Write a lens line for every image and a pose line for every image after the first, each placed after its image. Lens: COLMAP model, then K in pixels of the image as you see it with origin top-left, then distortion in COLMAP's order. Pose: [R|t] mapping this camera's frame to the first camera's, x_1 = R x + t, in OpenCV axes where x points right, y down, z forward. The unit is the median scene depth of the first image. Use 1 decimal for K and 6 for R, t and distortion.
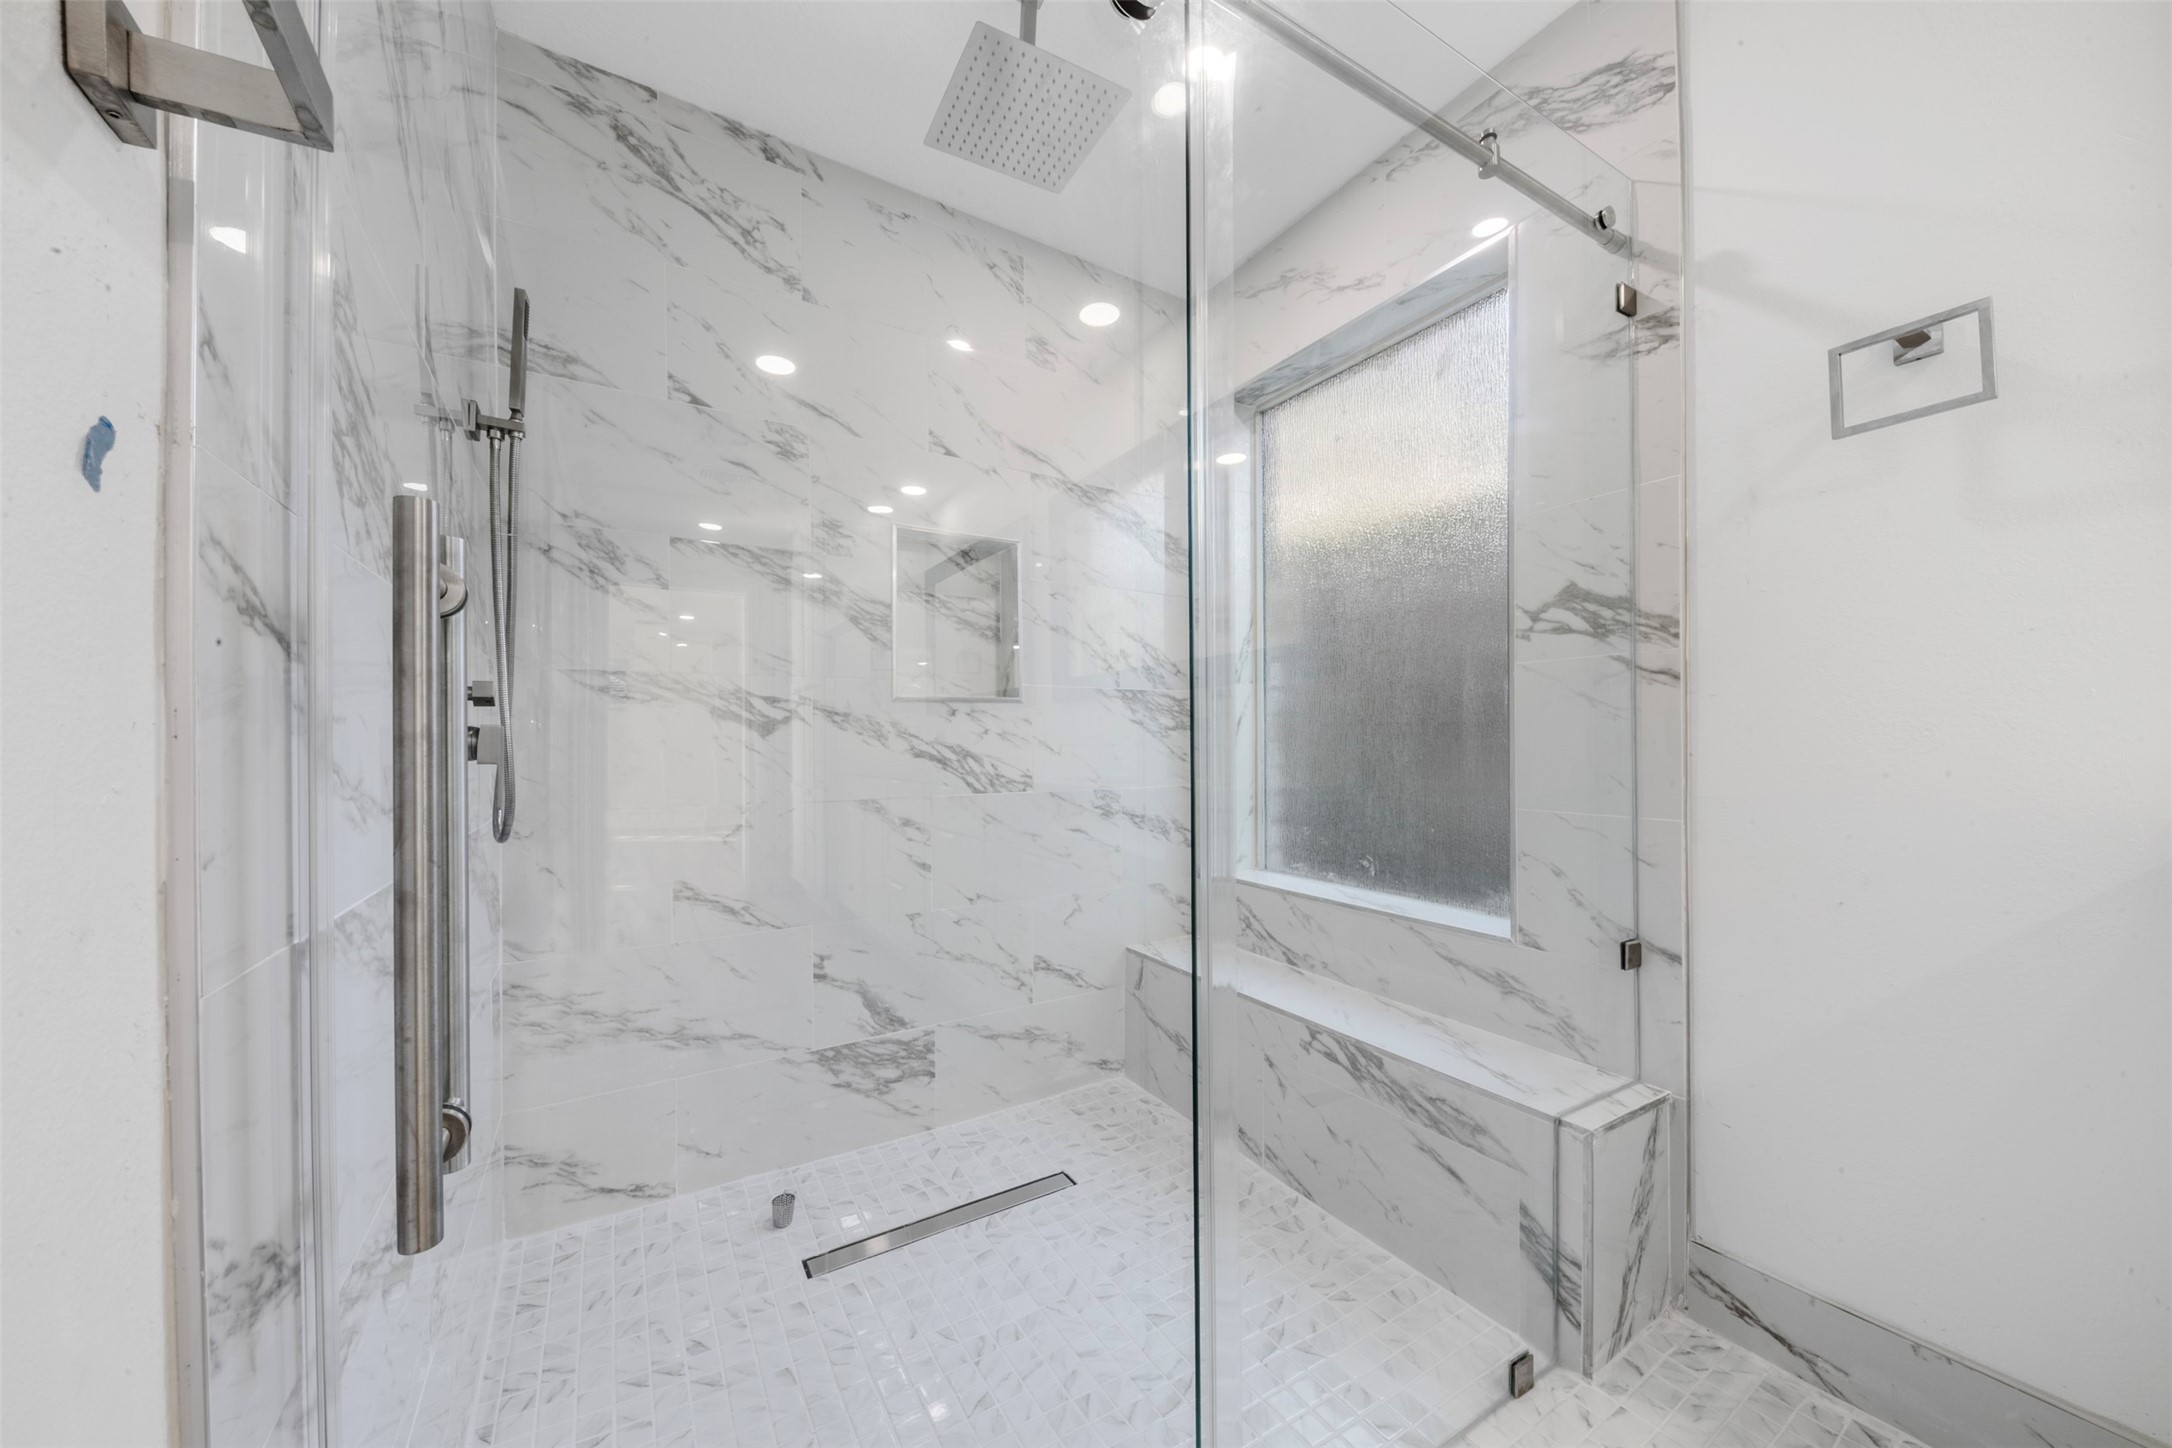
lens RADIAL K [[758.7, 0, 1071.9], [0, 758.7, 737.0], [0, 0, 1]] dist [-0.002019, -0.000783]
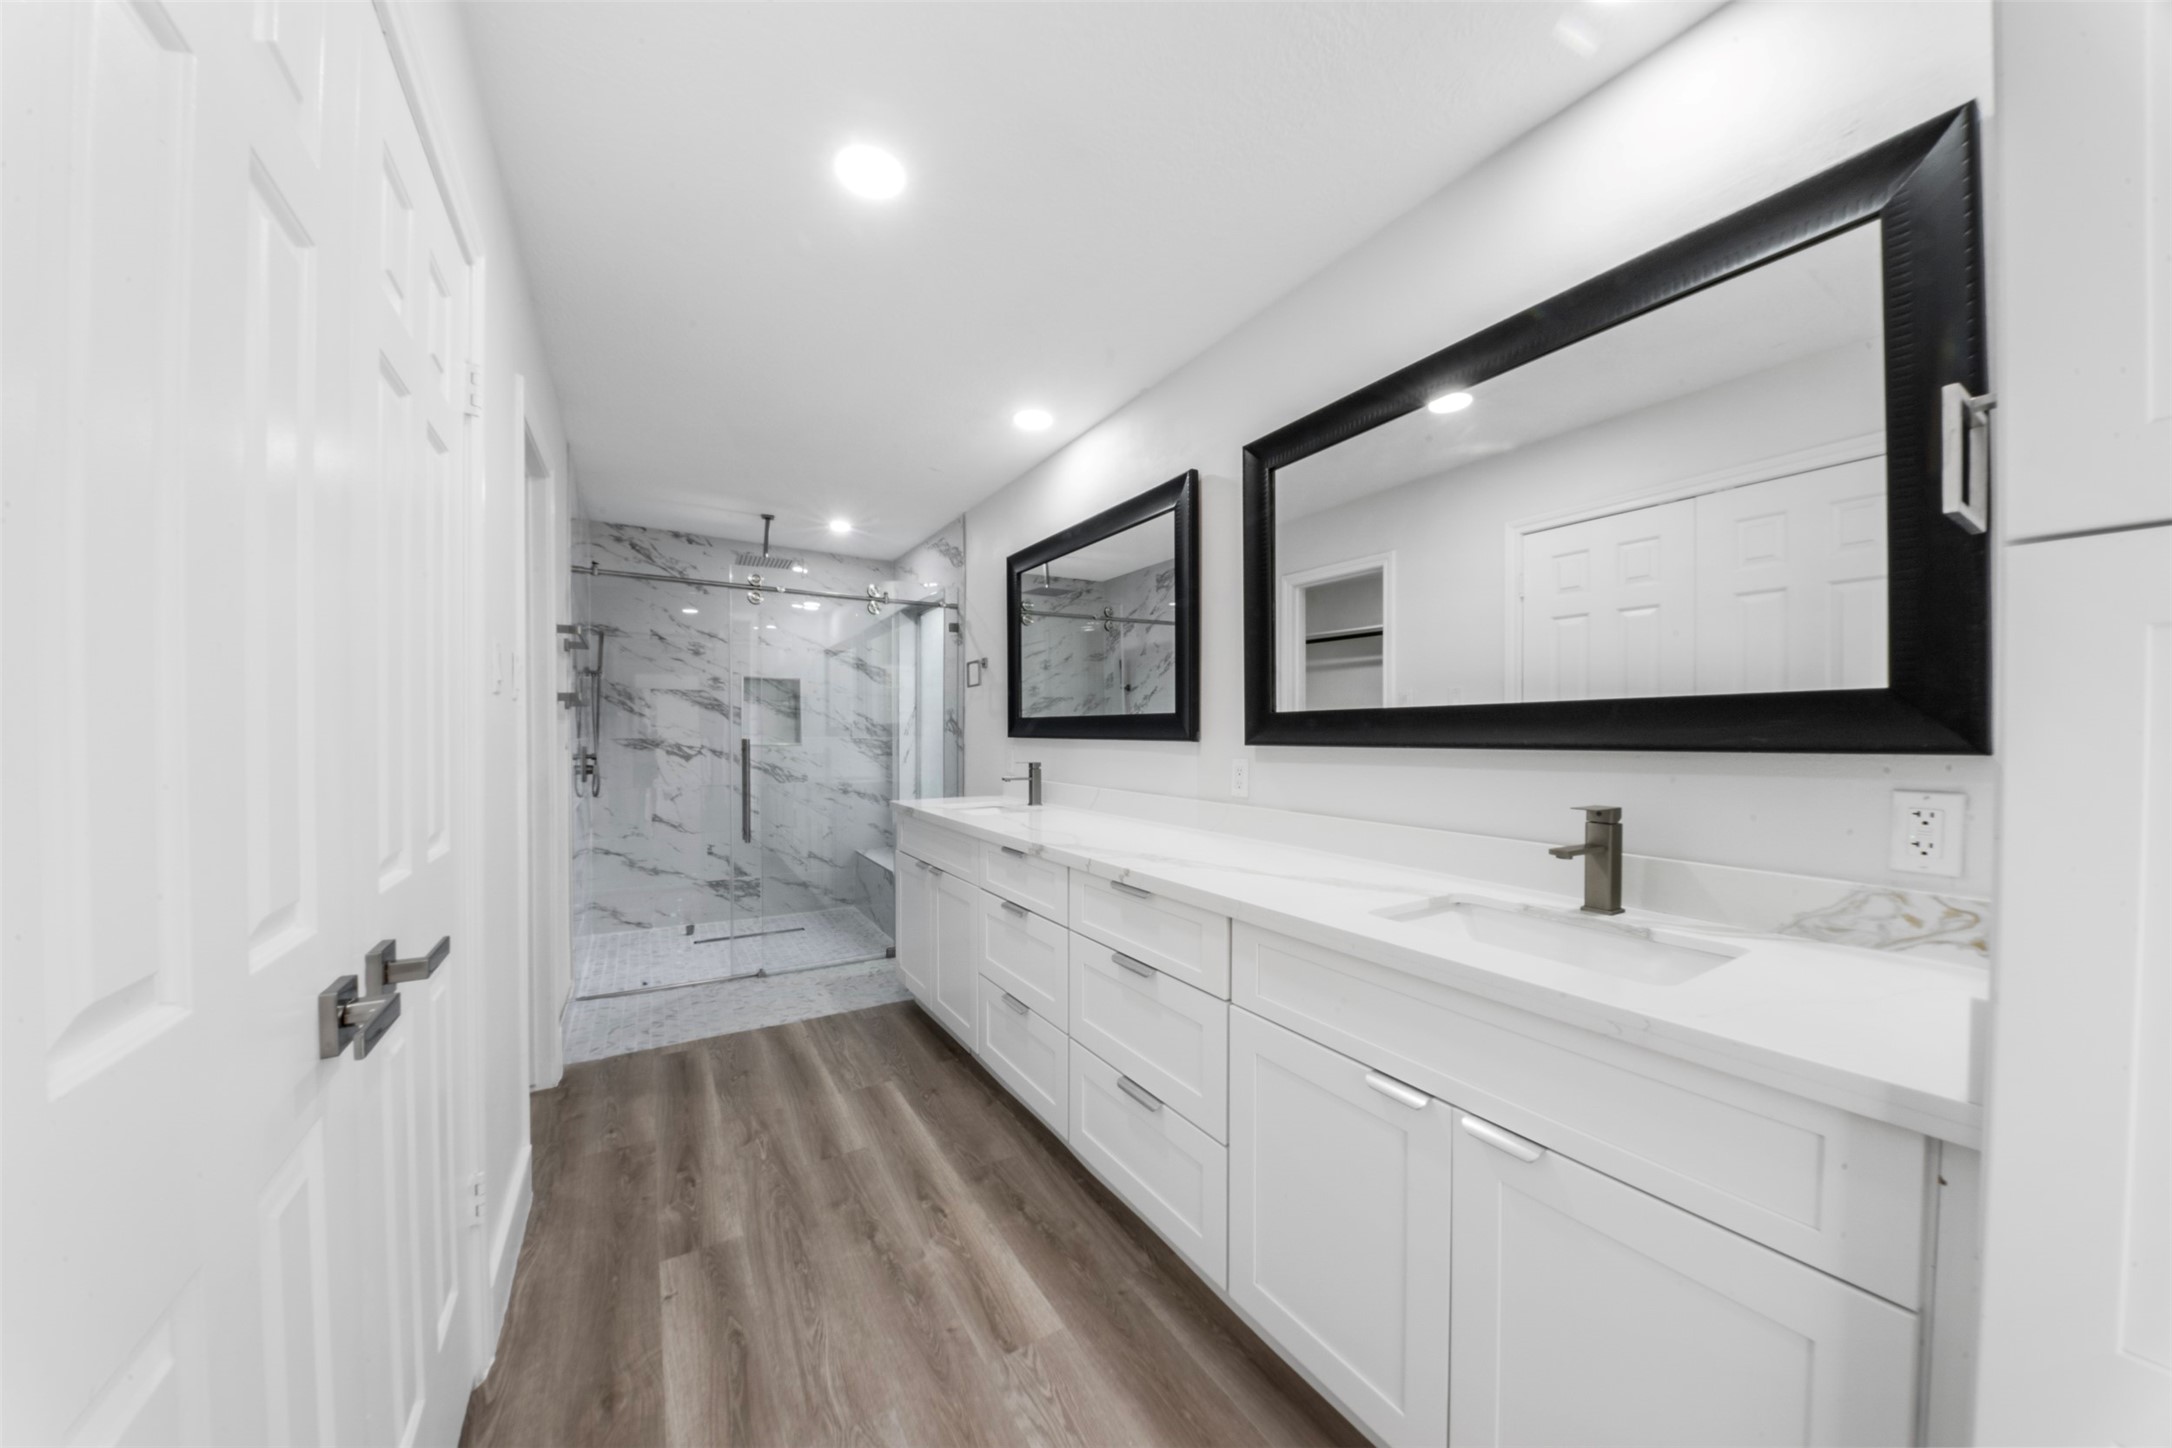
lens RADIAL K [[758.7, 0, 1097.2], [0, 758.7, 738.3], [0, 0, 1]] dist [-0.002019, -0.000783]
pose [[0.999690, 0.000802, 0.024872, 0.928881], [-0.000779, 0.999999, -0.000918, -0.075596], [-0.024872, 0.000898, 0.999690, -1.630886]]
